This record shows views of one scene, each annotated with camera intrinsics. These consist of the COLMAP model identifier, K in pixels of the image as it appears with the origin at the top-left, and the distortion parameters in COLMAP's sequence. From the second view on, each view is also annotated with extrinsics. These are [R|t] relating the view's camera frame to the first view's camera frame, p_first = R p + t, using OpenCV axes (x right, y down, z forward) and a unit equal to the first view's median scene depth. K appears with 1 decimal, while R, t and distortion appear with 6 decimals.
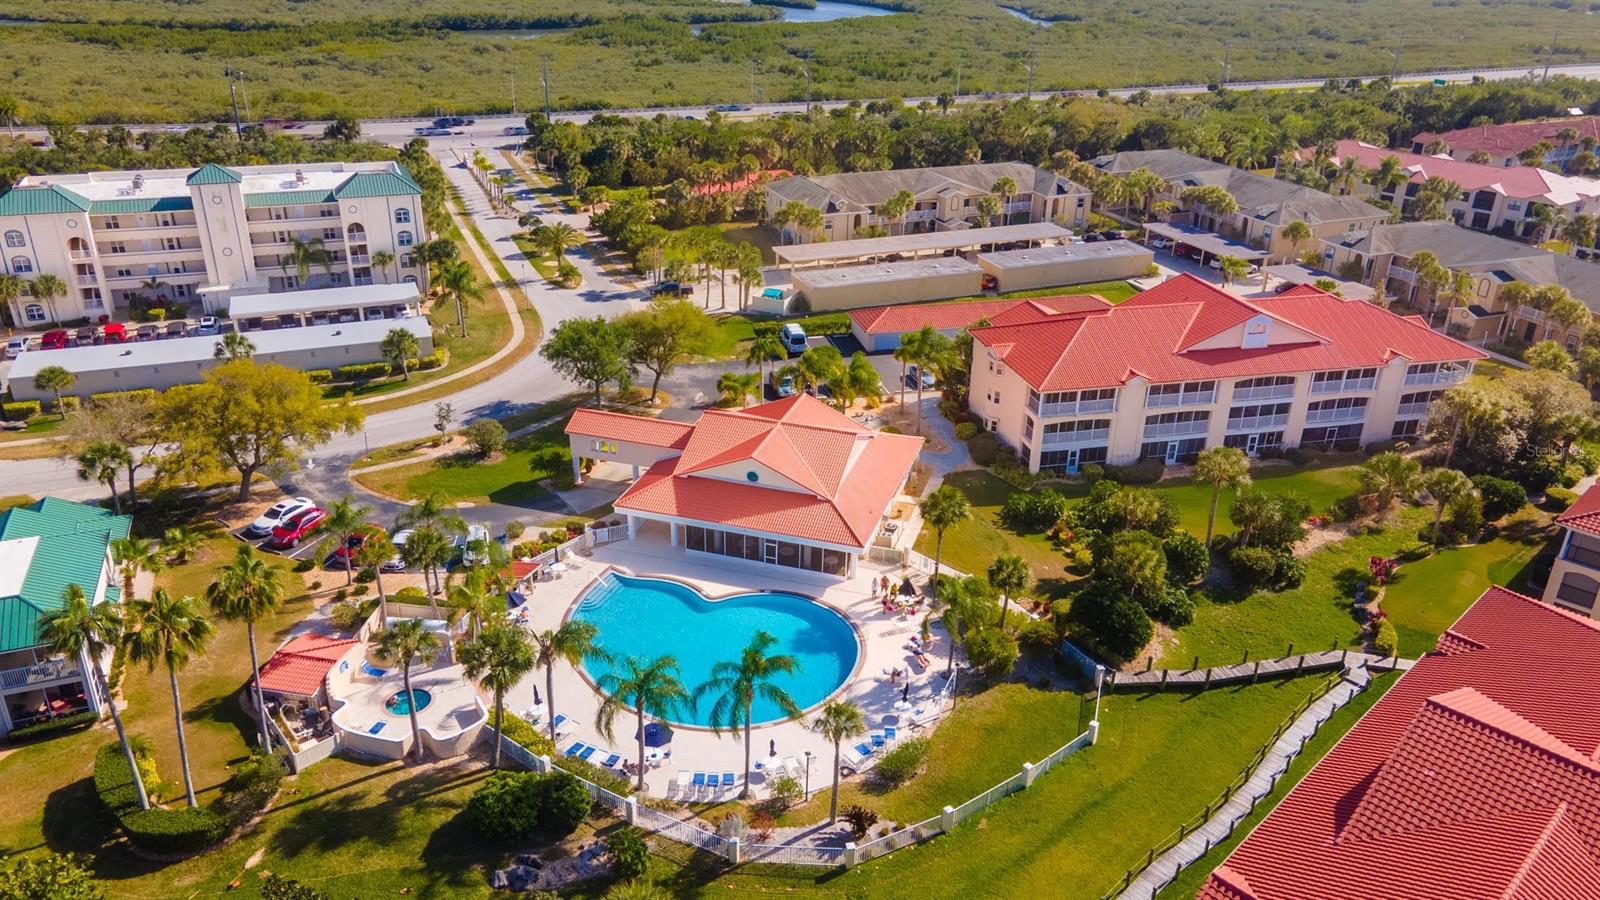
lens RADIAL K [[1163.1, 0, 800.0], [0, 1163.1, 450.0], [0, 0, 1]] dist [0.024398, 0.007042]
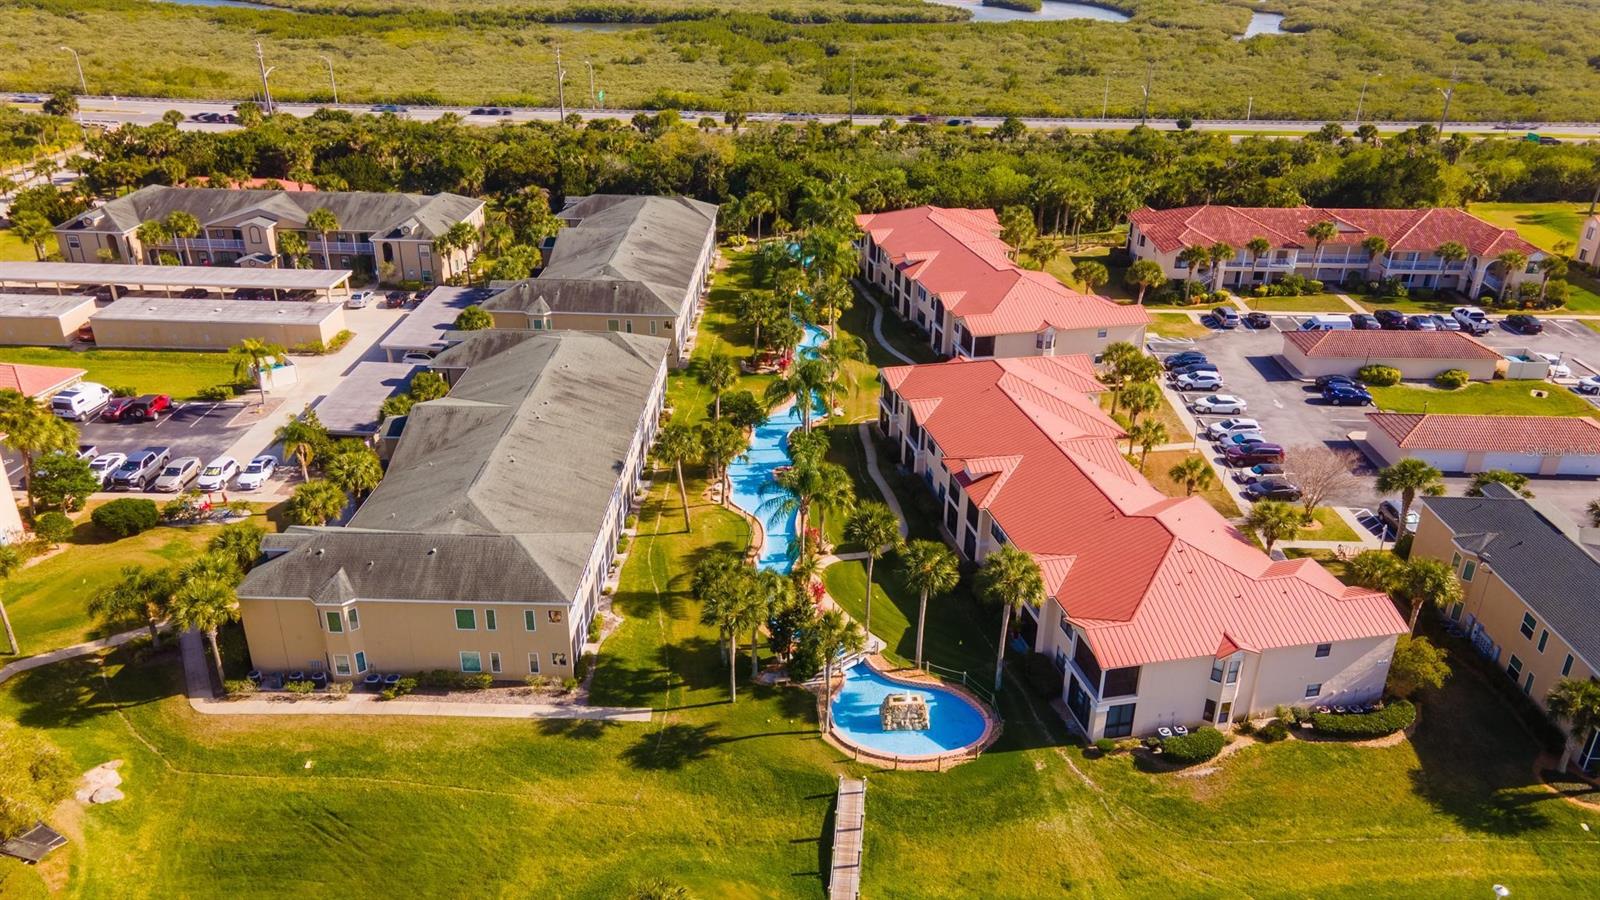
lens RADIAL K [[1163.1, 0, 800.0], [0, 1163.1, 450.0], [0, 0, 1]] dist [0.024398, 0.007042]
pose [[0.892106, 0.177754, -0.415391, 0.494127], [-0.177838, 0.983293, 0.038839, -0.097011], [0.415355, 0.039224, 0.908813, 0.248636]]
